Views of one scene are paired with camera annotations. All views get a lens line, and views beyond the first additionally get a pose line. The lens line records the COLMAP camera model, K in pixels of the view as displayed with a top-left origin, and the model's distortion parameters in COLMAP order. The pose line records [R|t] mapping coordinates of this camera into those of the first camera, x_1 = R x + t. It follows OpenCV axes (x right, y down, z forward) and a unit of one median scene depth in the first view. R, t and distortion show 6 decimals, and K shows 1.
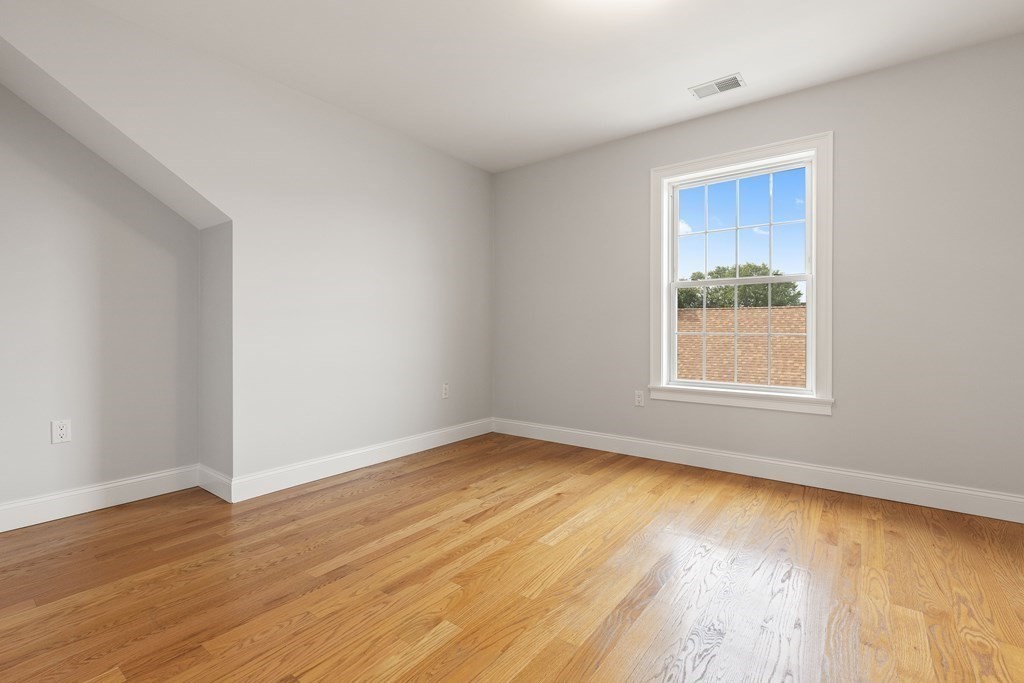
lens RADIAL K [[464.7, 0, 510.3], [0, 464.7, 333.7], [0, 0, 1]] dist [0.003659, -0.000574]
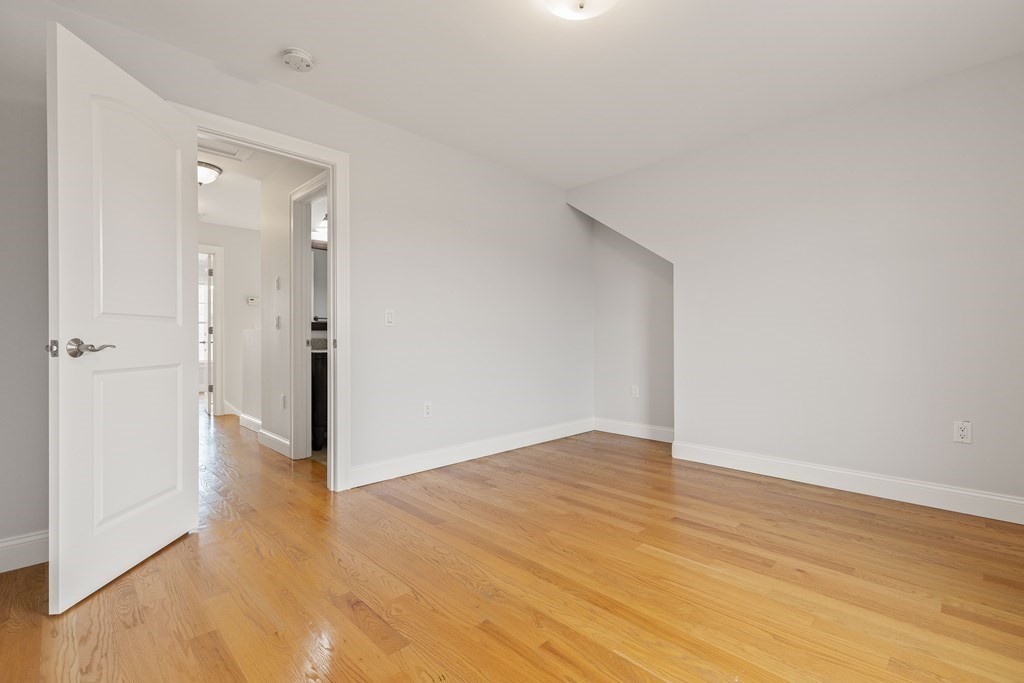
lens RADIAL K [[464.7, 0, 510.3], [0, 464.7, 333.7], [0, 0, 1]] dist [0.003659, -0.000574]
pose [[-0.141908, -0.009789, -0.989831, 0.975850], [-0.006074, 0.999941, -0.009019, -0.009393], [0.989861, 0.004733, -0.141959, 0.735300]]
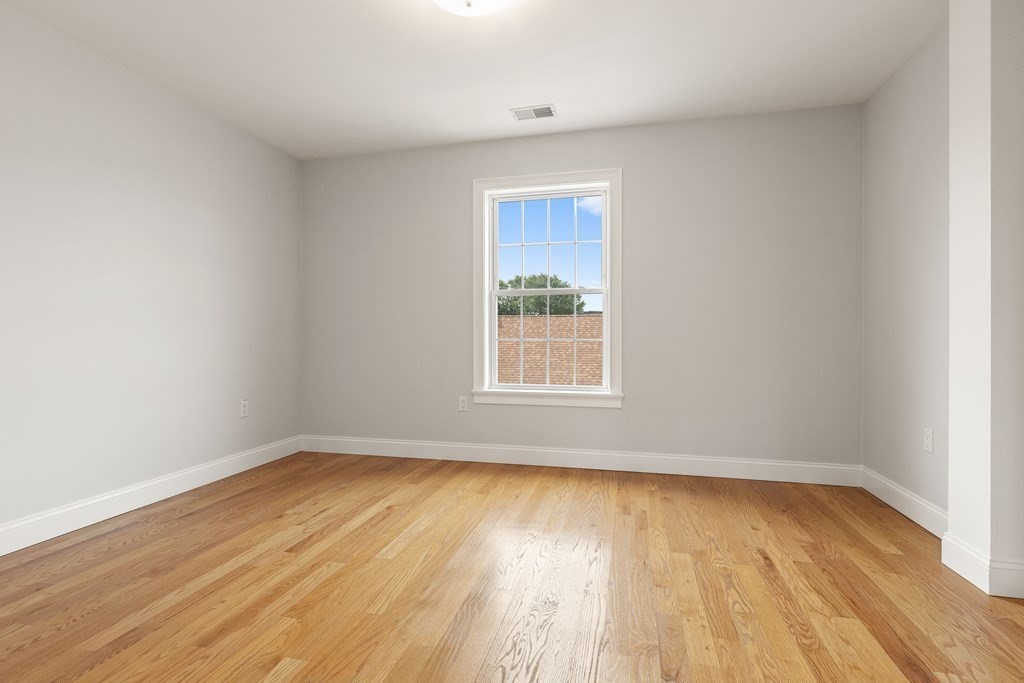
lens RADIAL K [[485.1, 0, 512.4], [0, 485.1, 342.7], [0, 0, 1]] dist [-0.004591, -0.000400]
pose [[0.916993, -0.008004, 0.398822, -0.065578], [0.006059, 0.999963, 0.006138, -0.000050], [-0.398857, -0.003212, 0.917008, -0.023012]]
